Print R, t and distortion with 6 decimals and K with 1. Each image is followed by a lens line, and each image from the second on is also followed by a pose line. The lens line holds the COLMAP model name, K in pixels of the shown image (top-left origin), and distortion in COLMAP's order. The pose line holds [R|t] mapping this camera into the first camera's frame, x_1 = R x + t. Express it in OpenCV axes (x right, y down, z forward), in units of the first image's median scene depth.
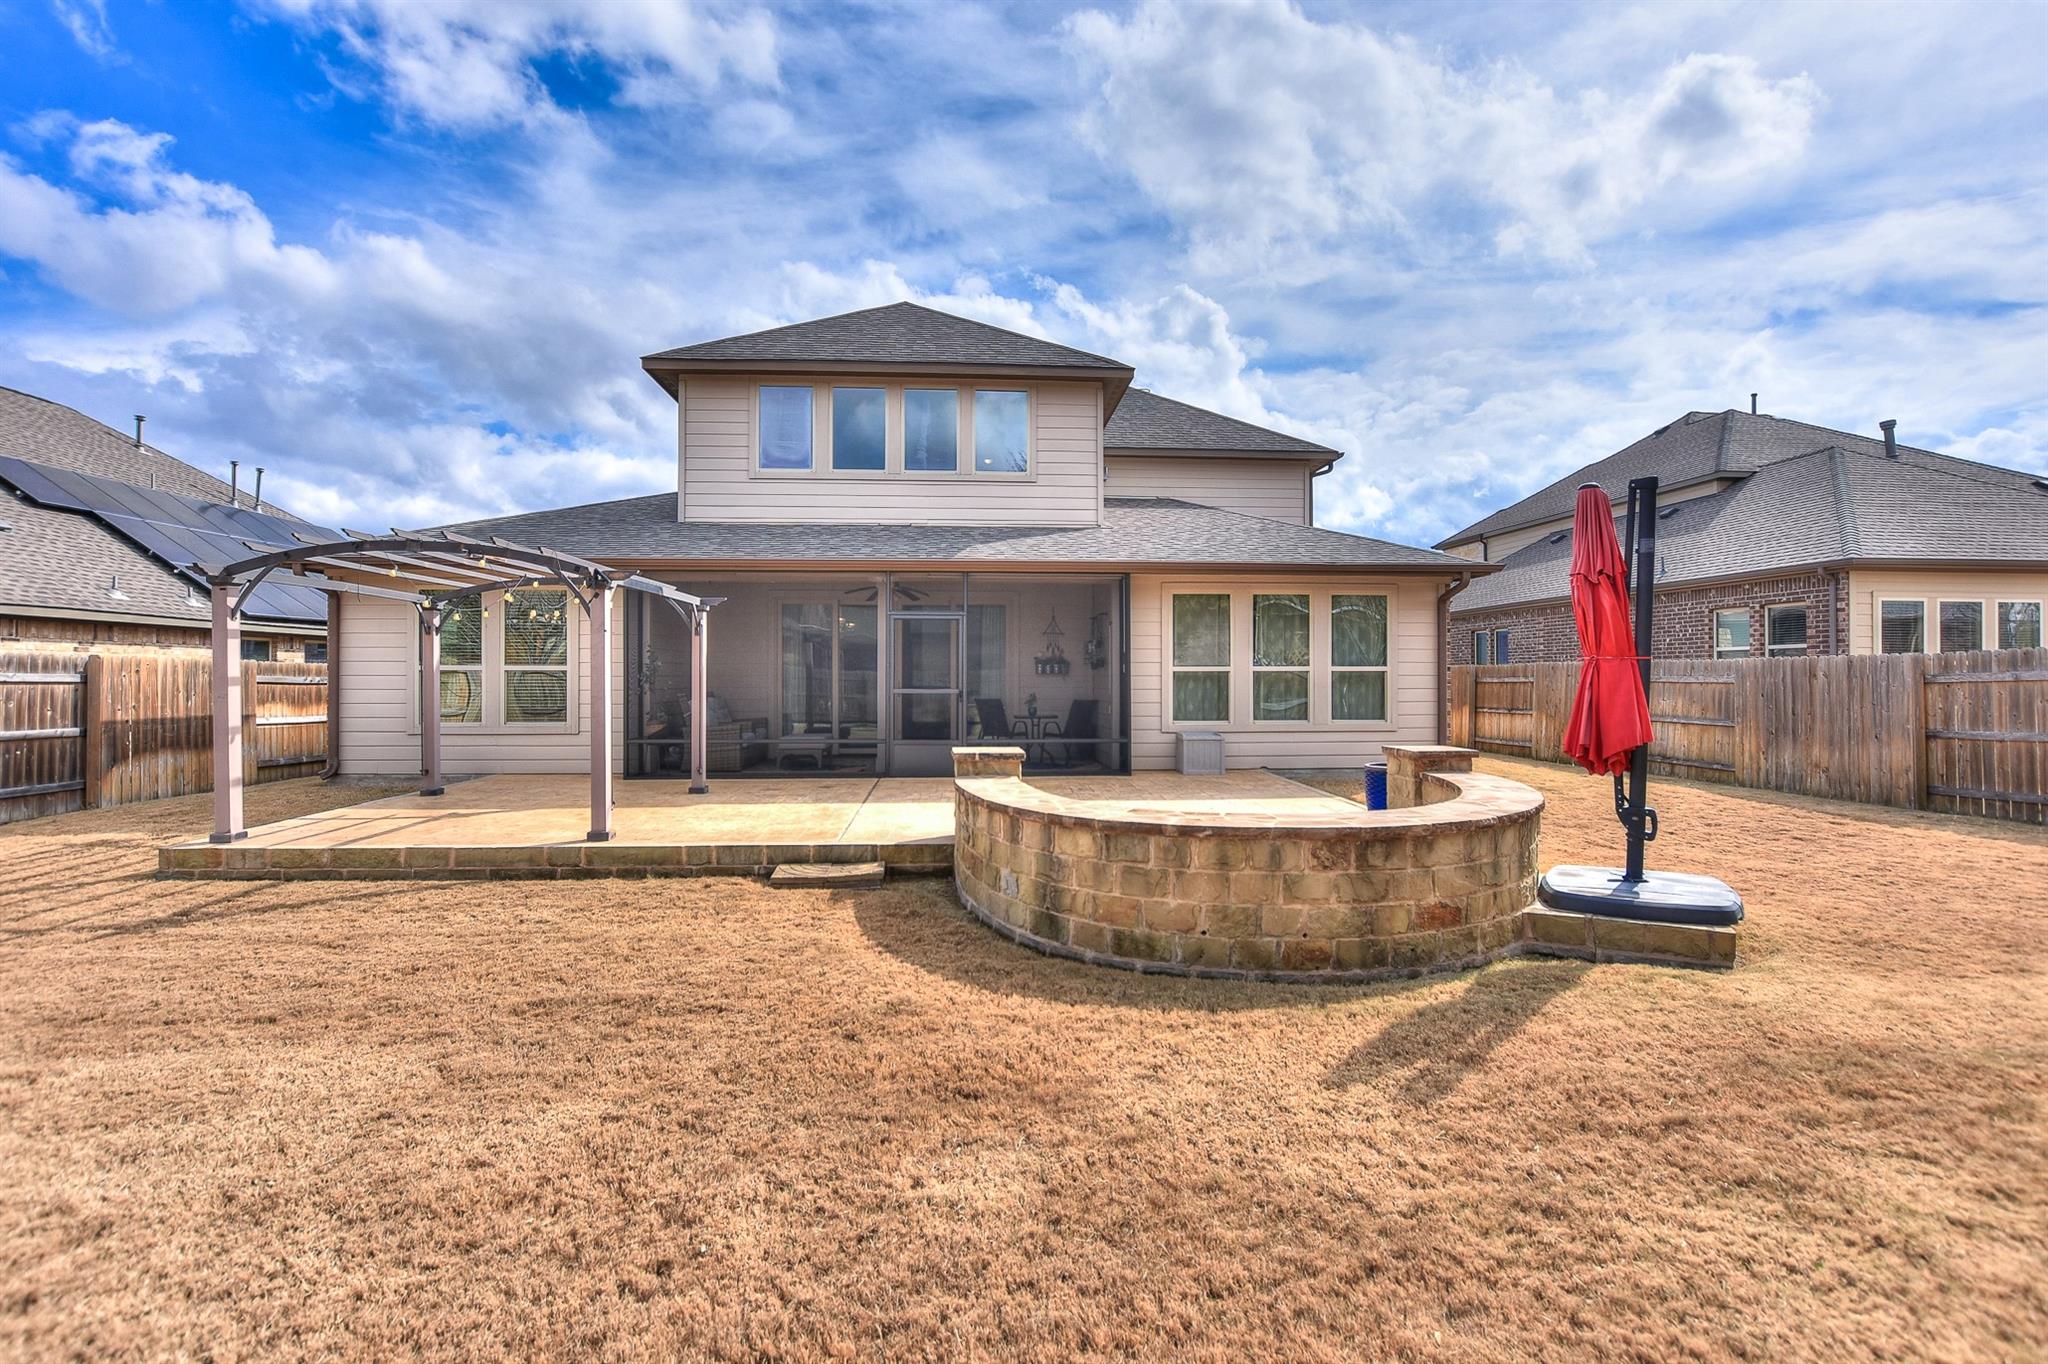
lens RADIAL K [[921.8, 0, 1016.7], [0, 921.8, 668.1], [0, 0, 1]] dist [-0.006732, 0.002134]
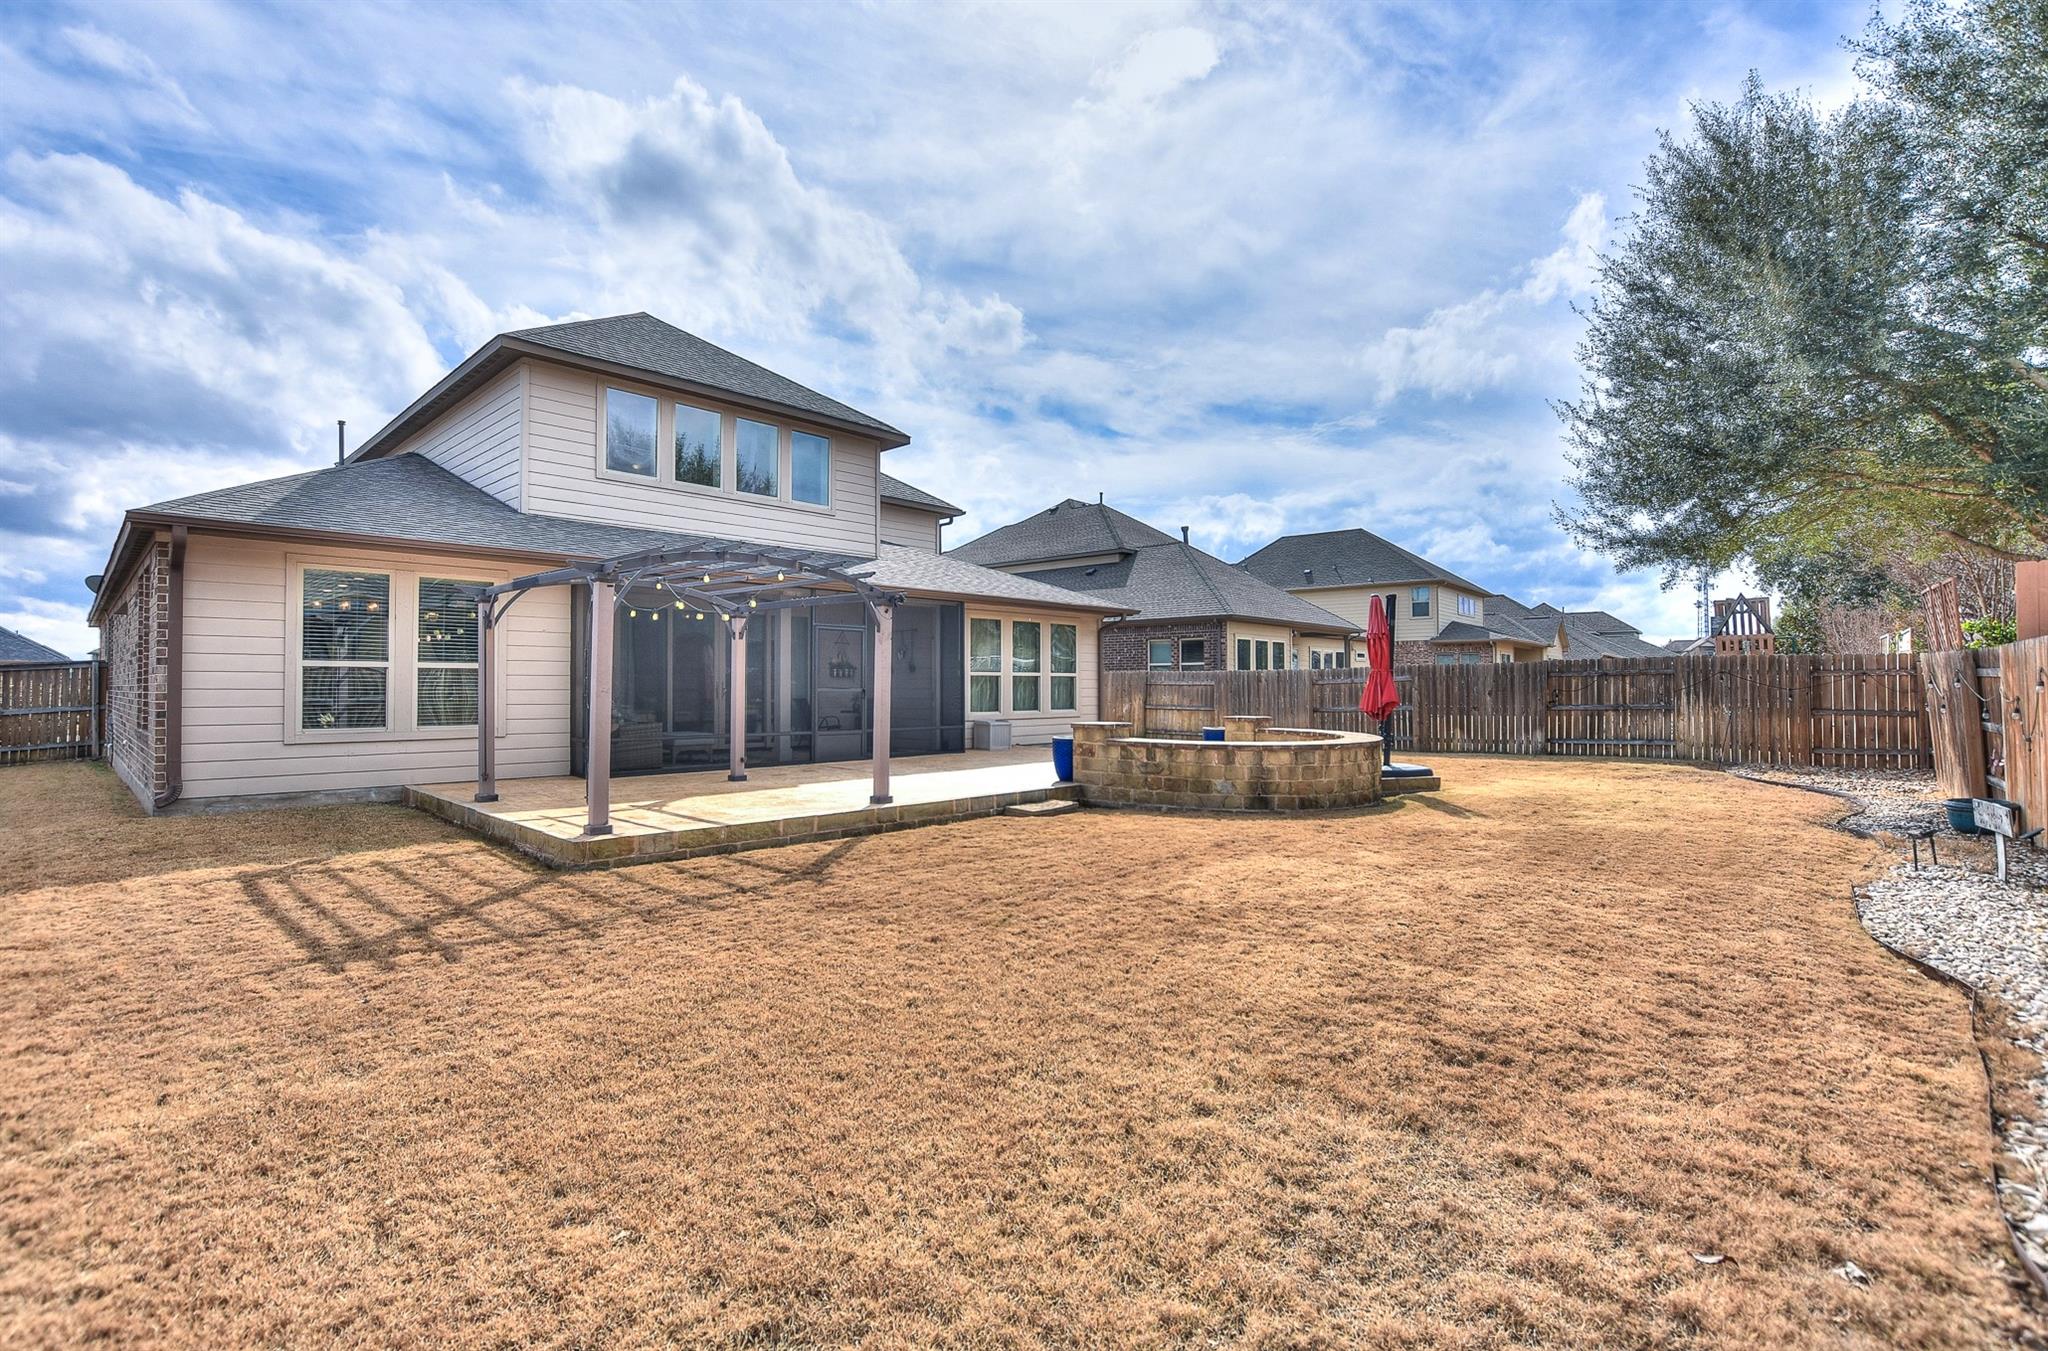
lens RADIAL K [[921.8, 0, 1031.6], [0, 921.8, 671.2], [0, 0, 1]] dist [-0.006732, 0.002134]
pose [[0.729867, 0.011276, 0.683497, -0.678170], [-0.010570, 0.999931, -0.005210, 0.003282], [-0.683508, -0.003421, 0.729935, -0.050710]]
